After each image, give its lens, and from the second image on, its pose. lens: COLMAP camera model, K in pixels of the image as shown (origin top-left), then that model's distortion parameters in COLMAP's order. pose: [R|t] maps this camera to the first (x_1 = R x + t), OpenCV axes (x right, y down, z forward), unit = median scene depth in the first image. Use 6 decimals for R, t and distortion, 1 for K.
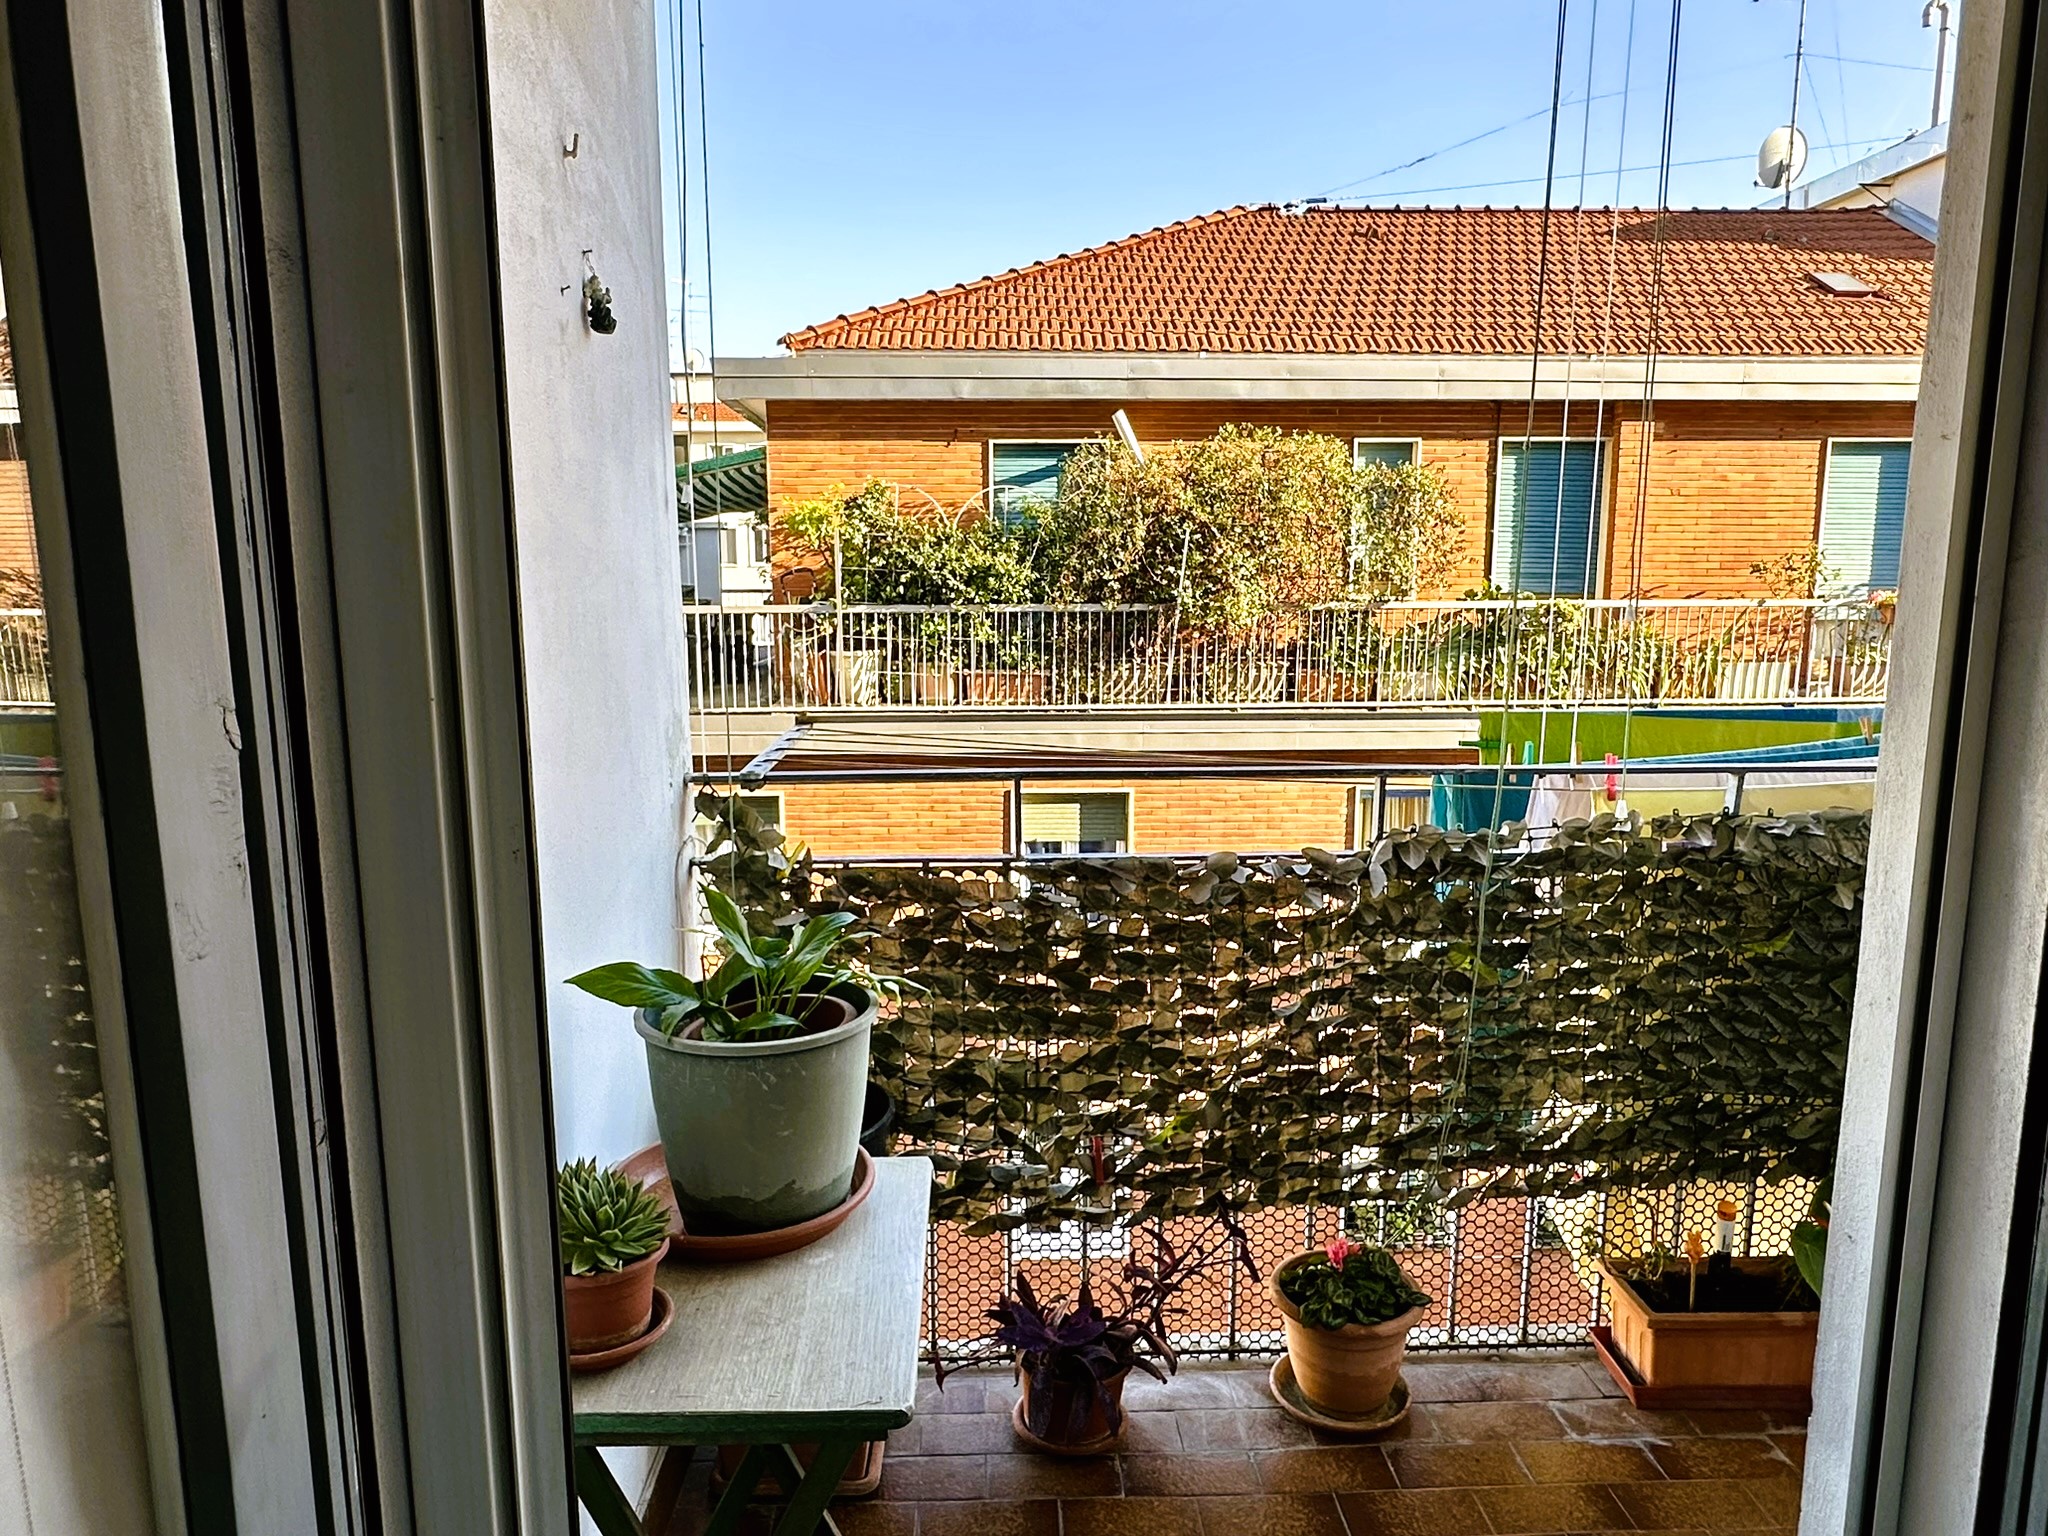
lens RADIAL K [[1283.3, 0, 1000.6], [0, 1283.3, 775.2], [0, 0, 1]] dist [-0.004258, 0.001851]
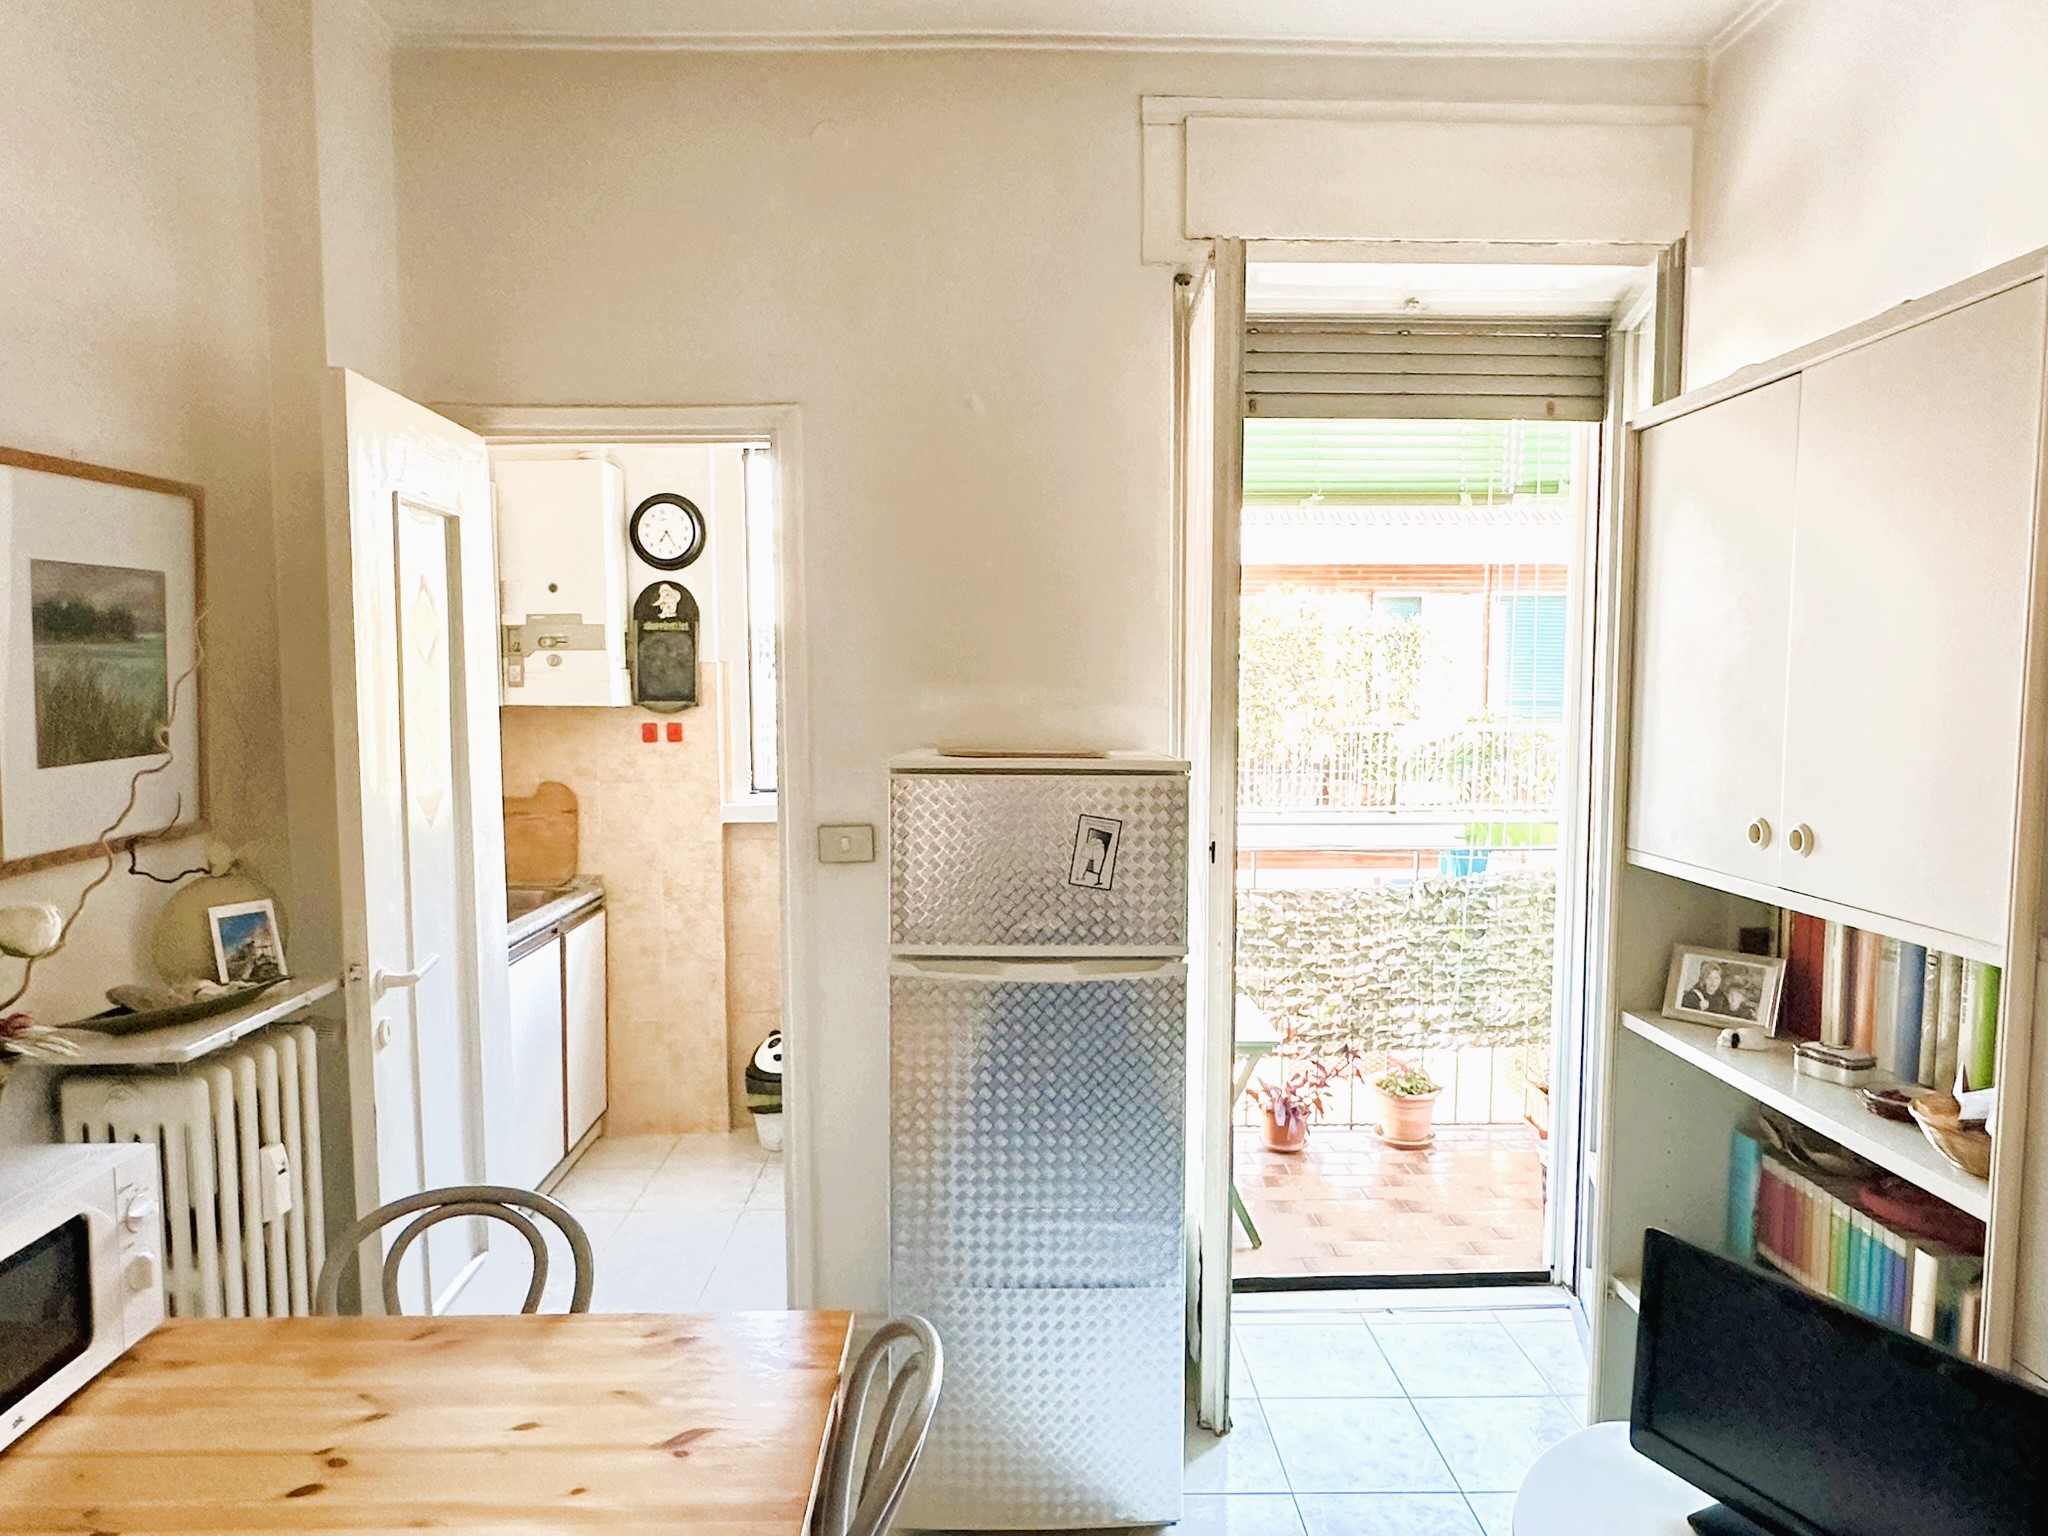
lens RADIAL K [[1283.3, 0, 1002.1], [0, 1283.3, 778.4], [0, 0, 1]] dist [-0.004258, 0.001851]
pose [[0.999972, 0.002550, -0.007046, -0.394732], [-0.003063, 0.997268, -0.073811, 0.039804], [0.006838, 0.073830, 0.997247, -1.192396]]
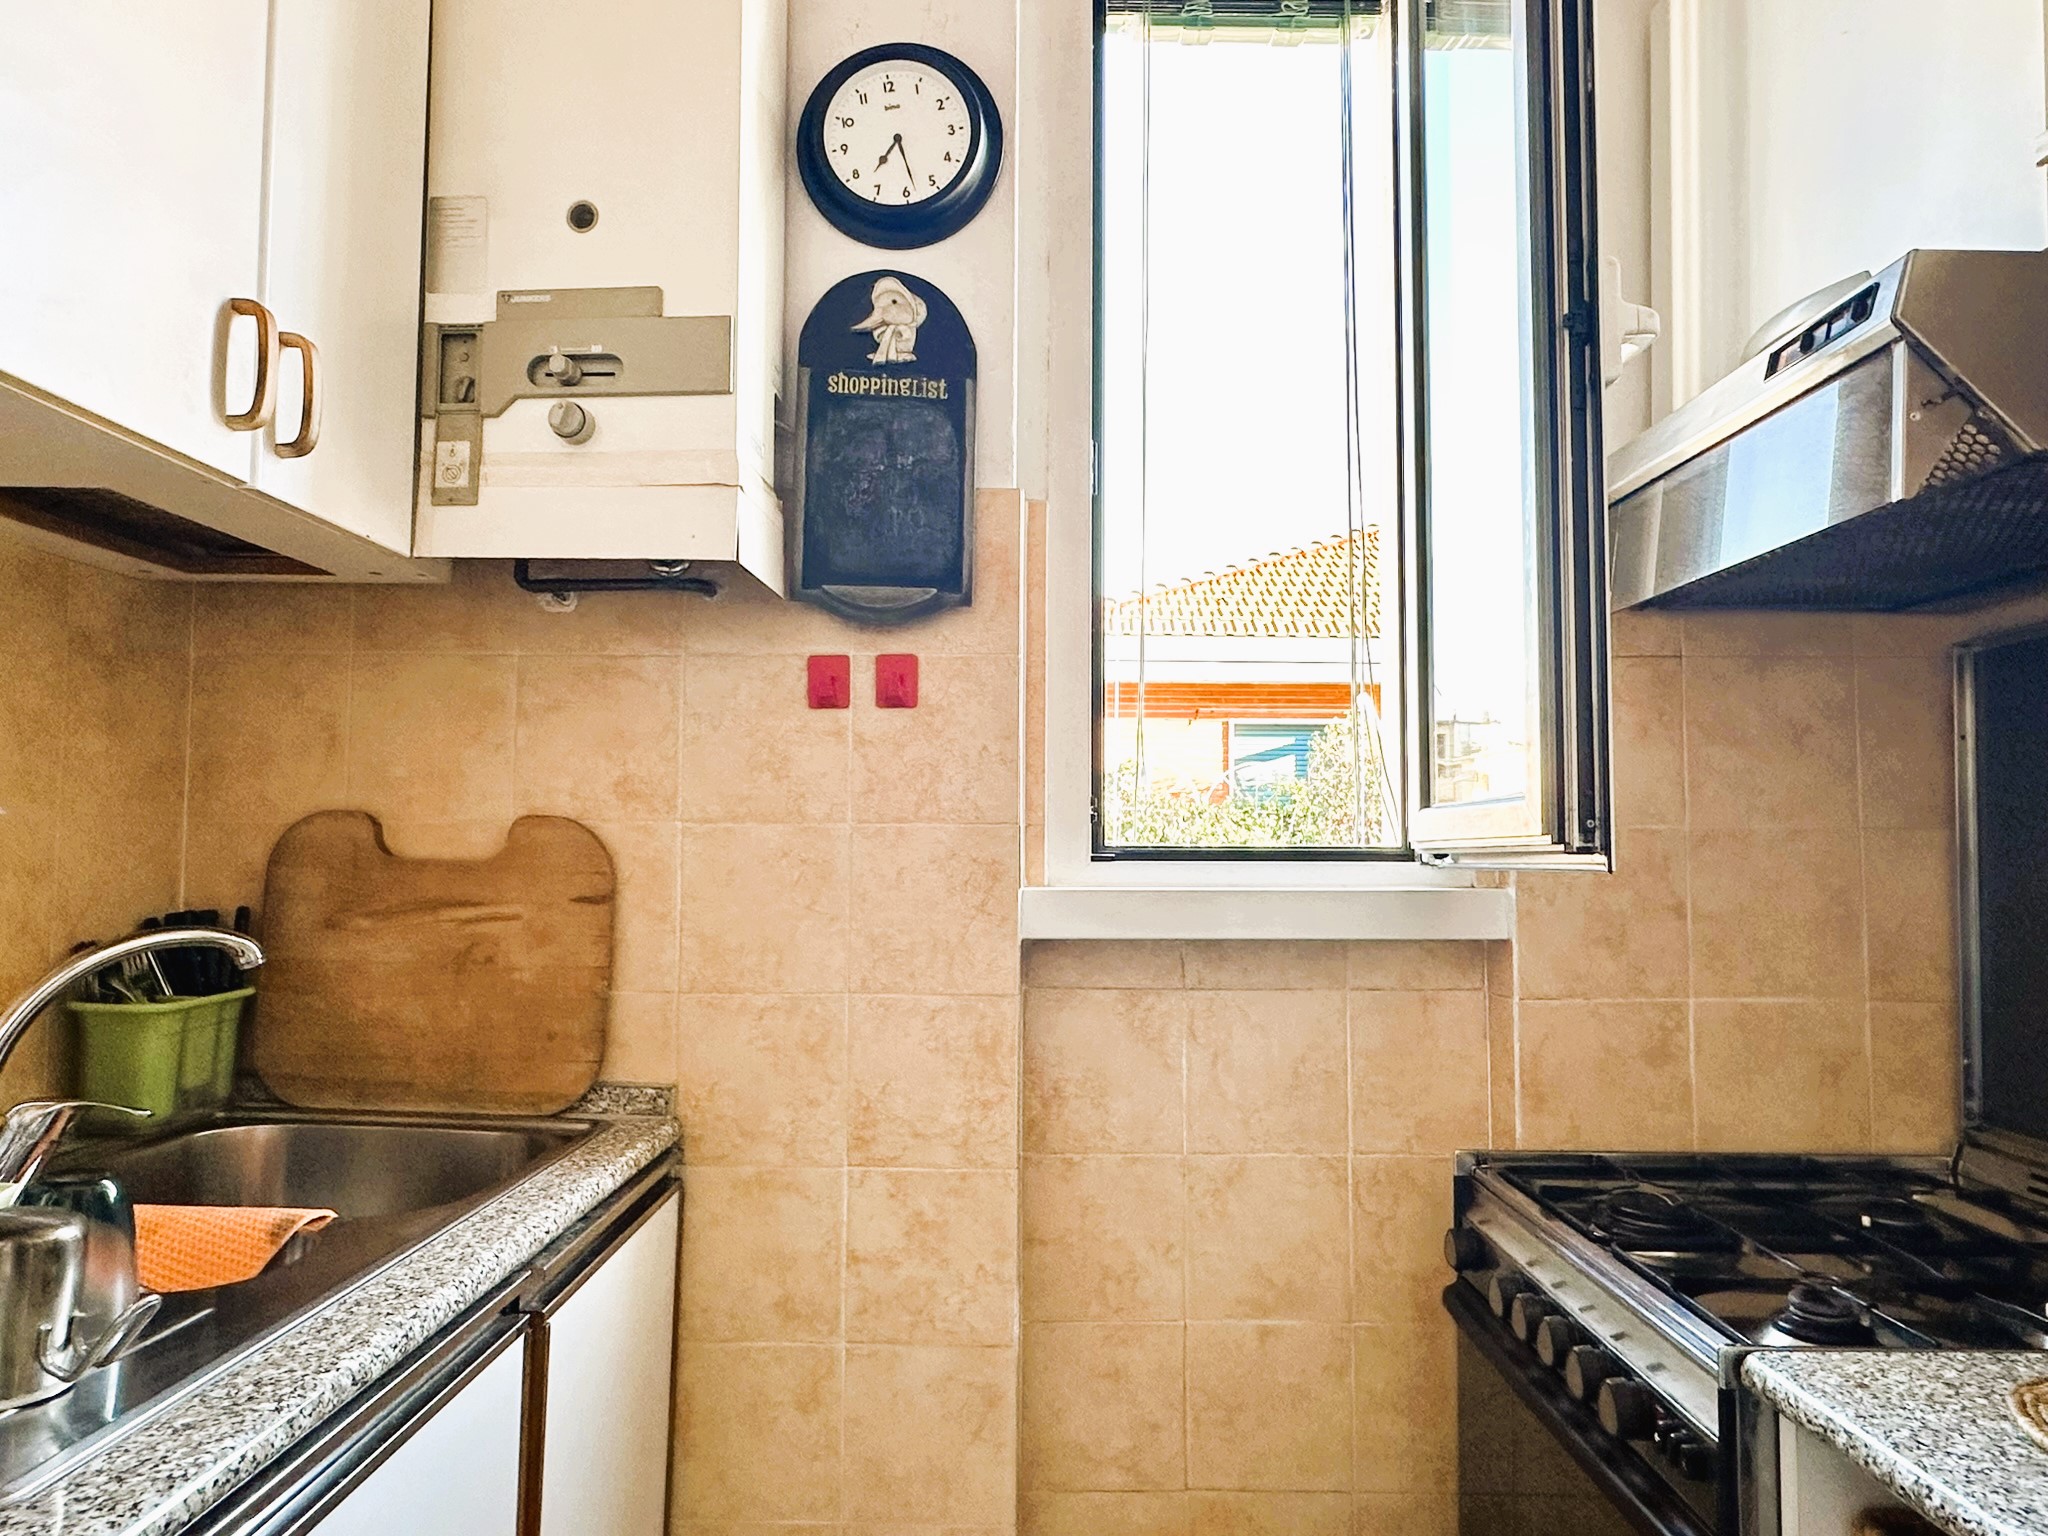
lens RADIAL K [[1283.3, 0, 1009.6], [0, 1283.3, 774.4], [0, 0, 1]] dist [-0.004258, 0.001851]
pose [[0.999171, 0.010371, -0.039356, -0.837233], [-0.018651, 0.976159, -0.216253, 0.026601], [0.036175, 0.216808, 0.975544, 0.134407]]
